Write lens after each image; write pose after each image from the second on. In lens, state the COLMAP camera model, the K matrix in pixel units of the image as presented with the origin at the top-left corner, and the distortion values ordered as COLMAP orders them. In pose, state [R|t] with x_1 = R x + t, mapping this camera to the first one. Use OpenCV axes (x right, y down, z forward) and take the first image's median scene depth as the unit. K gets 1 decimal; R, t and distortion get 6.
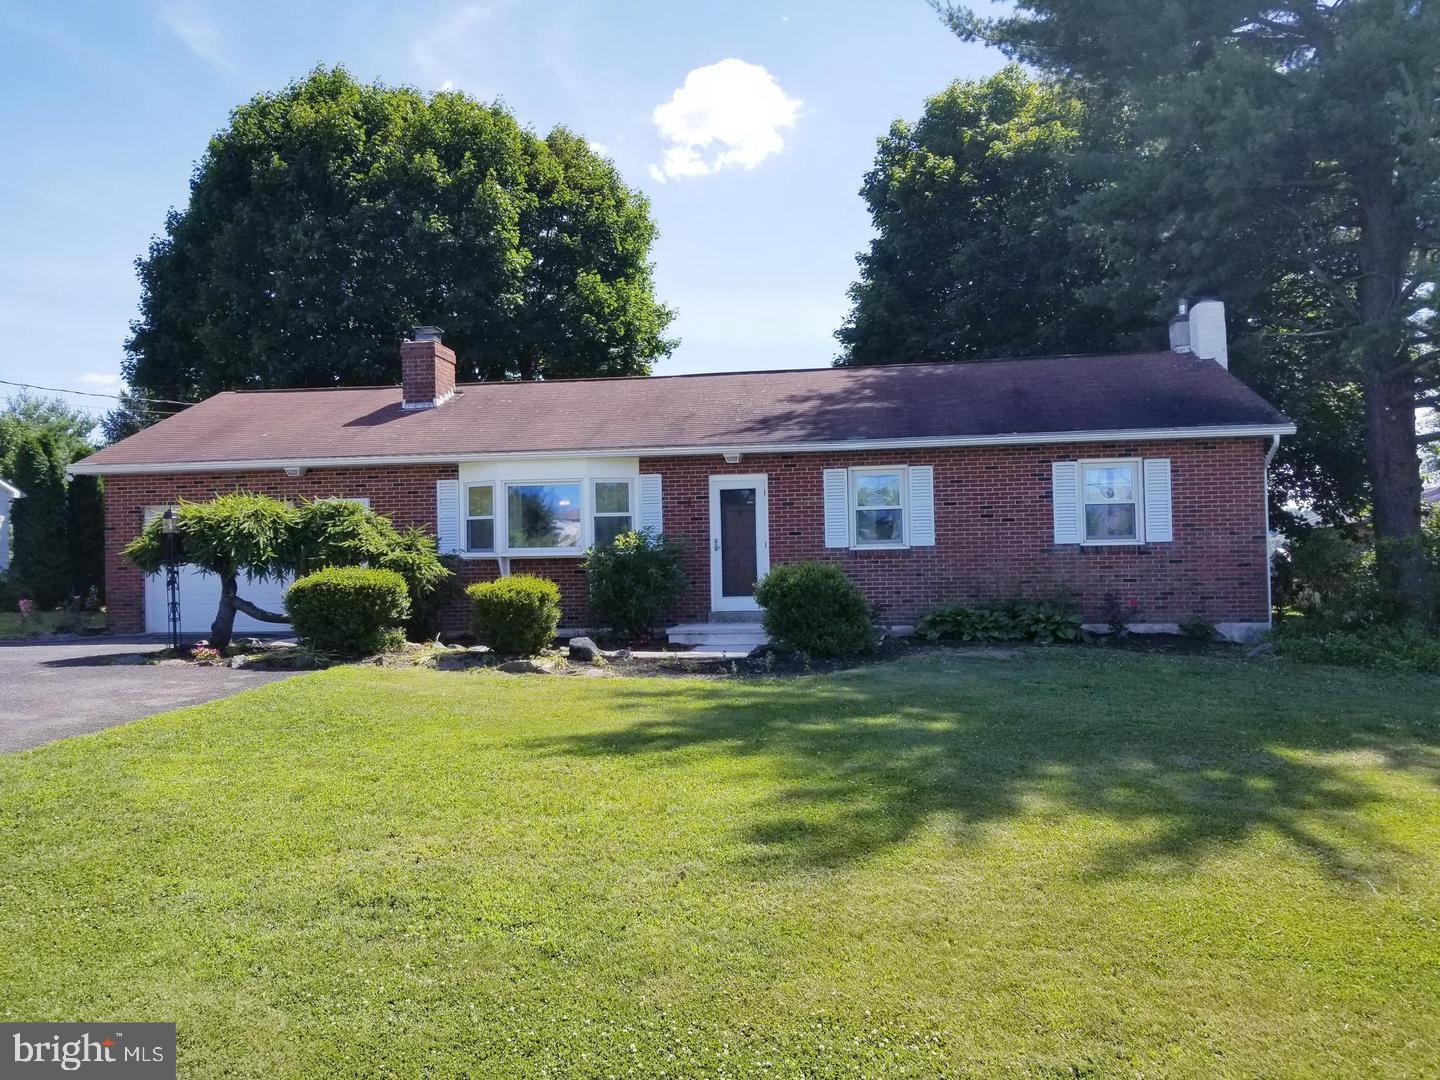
lens RADIAL K [[1129.5, 0, 720.0], [0, 1129.5, 540.0], [0, 0, 1]] dist [0.117331, -0.140023]
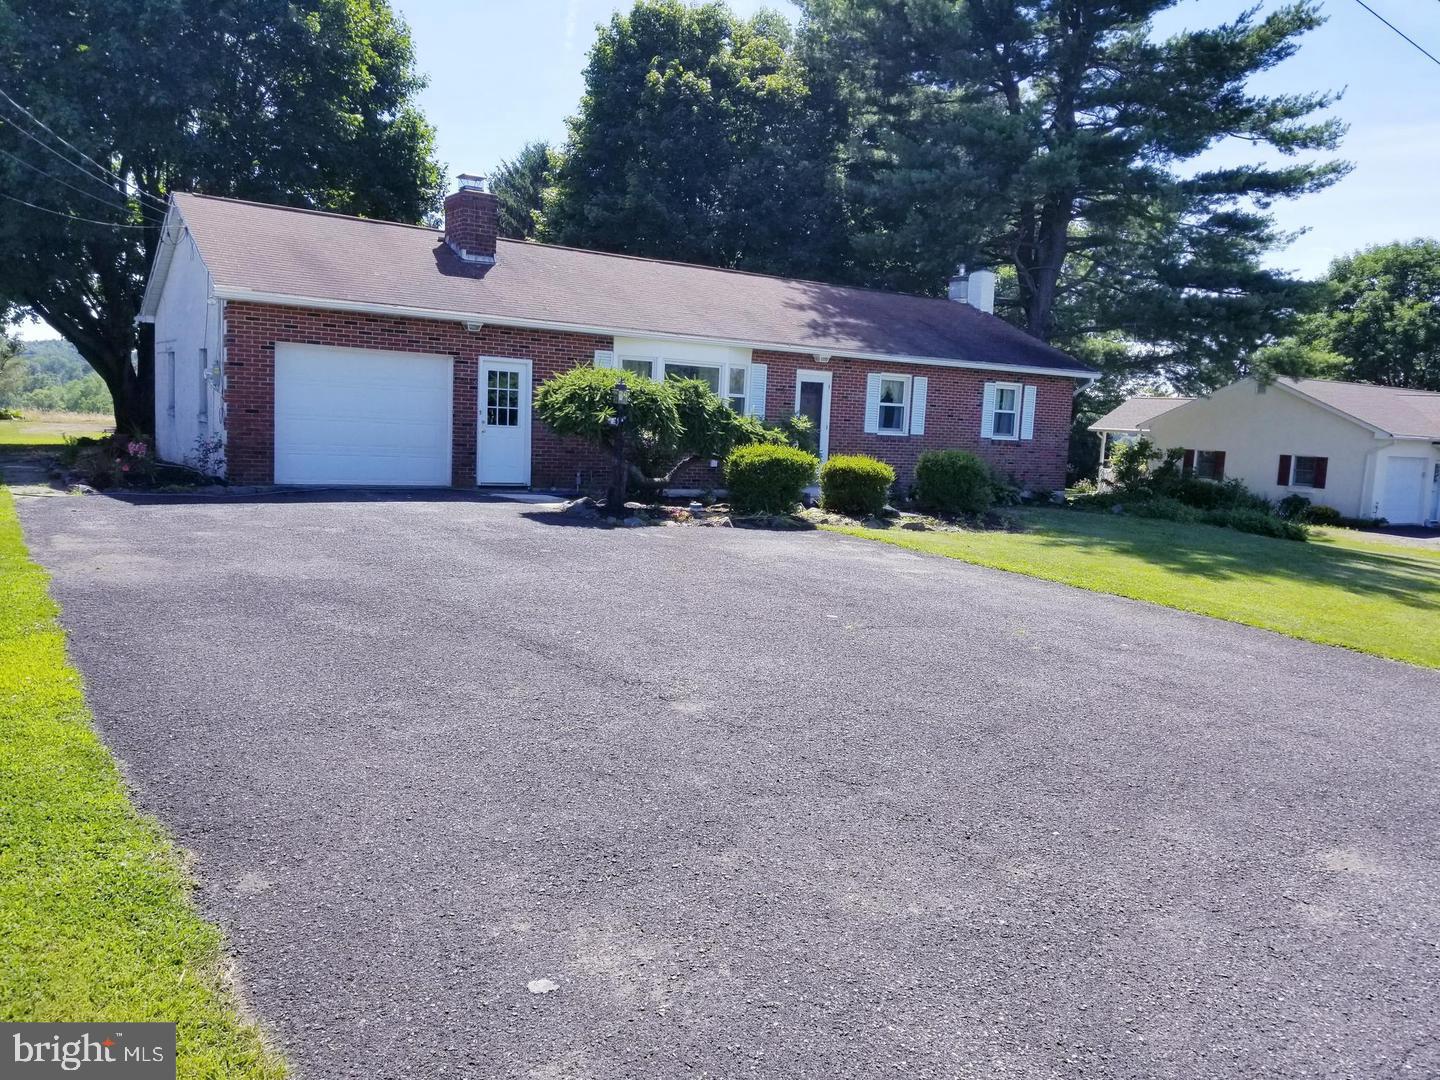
lens RADIAL K [[1129.5, 0, 720.0], [0, 1129.5, 540.0], [0, 0, 1]] dist [0.117331, -0.140023]
pose [[0.751111, -0.015869, 0.659985, -0.913684], [-0.082153, 0.989693, 0.117293, -0.009798], [-0.655044, -0.142320, 0.742066, 0.088855]]
